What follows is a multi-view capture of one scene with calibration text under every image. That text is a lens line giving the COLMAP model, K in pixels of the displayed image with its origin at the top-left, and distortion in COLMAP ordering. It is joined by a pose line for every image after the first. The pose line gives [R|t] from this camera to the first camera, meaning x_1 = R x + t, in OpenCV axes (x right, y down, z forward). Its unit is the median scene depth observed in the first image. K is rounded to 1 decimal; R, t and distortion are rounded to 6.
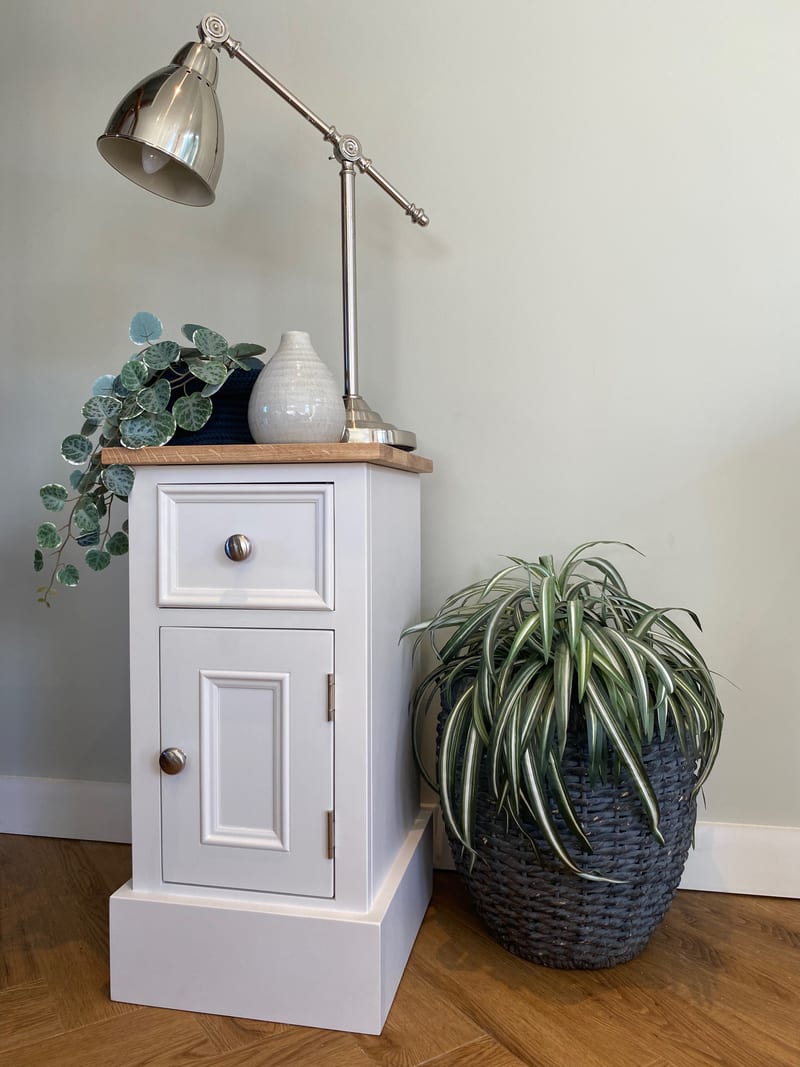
lens RADIAL K [[828.7, 0, 411.0], [0, 828.7, 539.7], [0, 0, 1]] dist [0.005623, -0.013756]
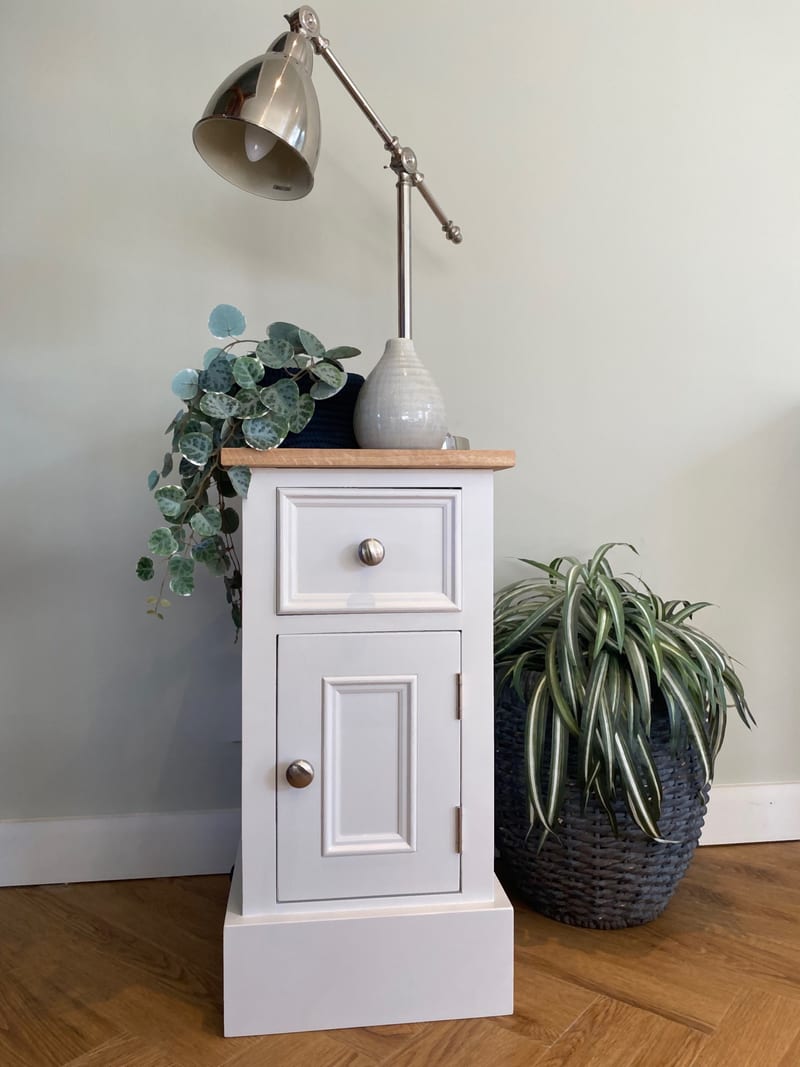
lens RADIAL K [[828.7, 0, 417.4], [0, 828.7, 537.1], [0, 0, 1]] dist [0.005623, -0.013756]
pose [[0.943652, -0.005642, 0.330892, -0.470315], [0.008218, 0.999946, -0.006387, -0.001587], [-0.330838, 0.008746, 0.943647, 0.040026]]
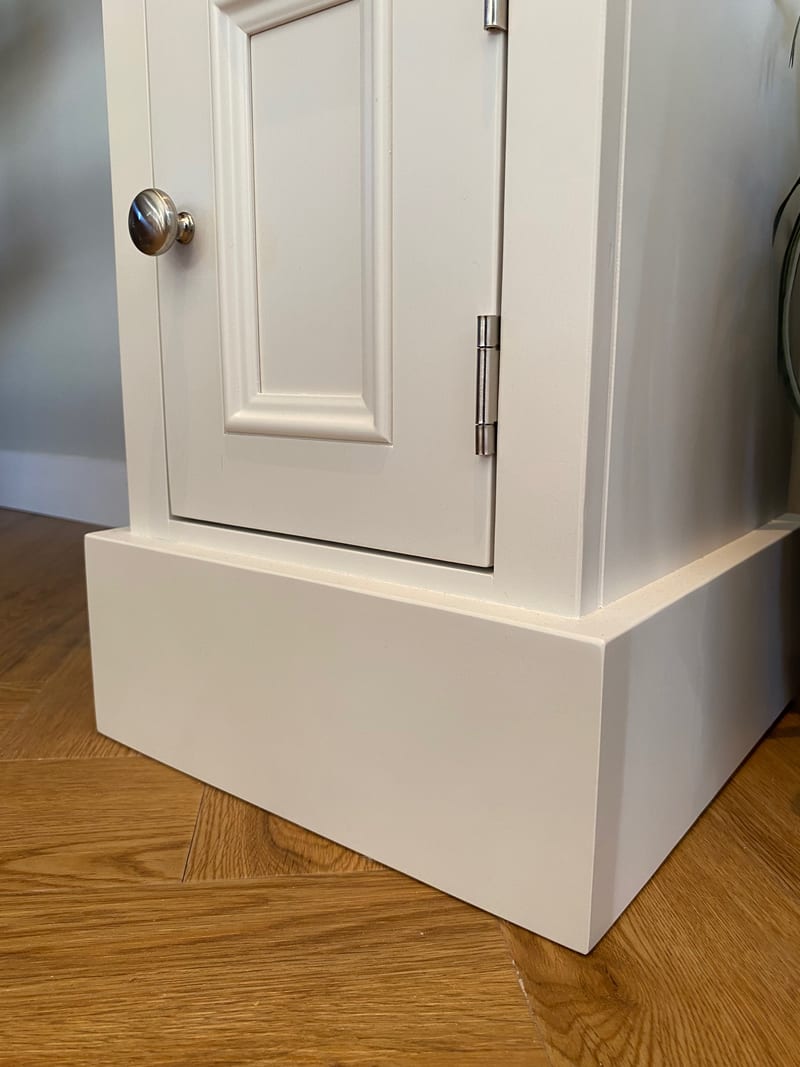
lens RADIAL K [[828.7, 0, 393.8], [0, 828.7, 542.8], [0, 0, 1]] dist [0.005623, -0.013756]
pose [[0.894544, 0.089974, -0.437830, 0.025075], [-0.018769, 0.986228, 0.164322, 0.353480], [0.446585, -0.138776, 0.883913, 0.646870]]
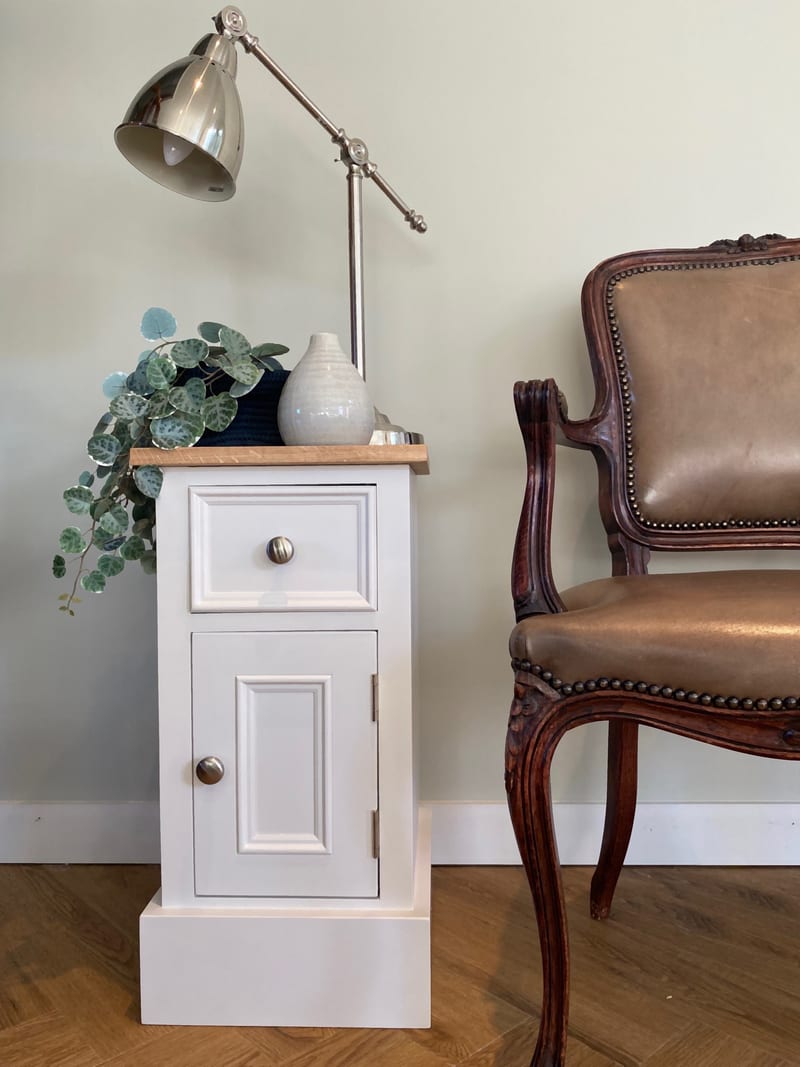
lens RADIAL K [[828.7, 0, 415.4], [0, 828.7, 539.3], [0, 0, 1]] dist [0.005623, -0.013756]
pose [[0.985521, -0.010907, 0.169200, -0.209324], [0.011524, 0.999930, -0.002666, 0.001211], [-0.169160, 0.004577, 0.985578, -0.001130]]
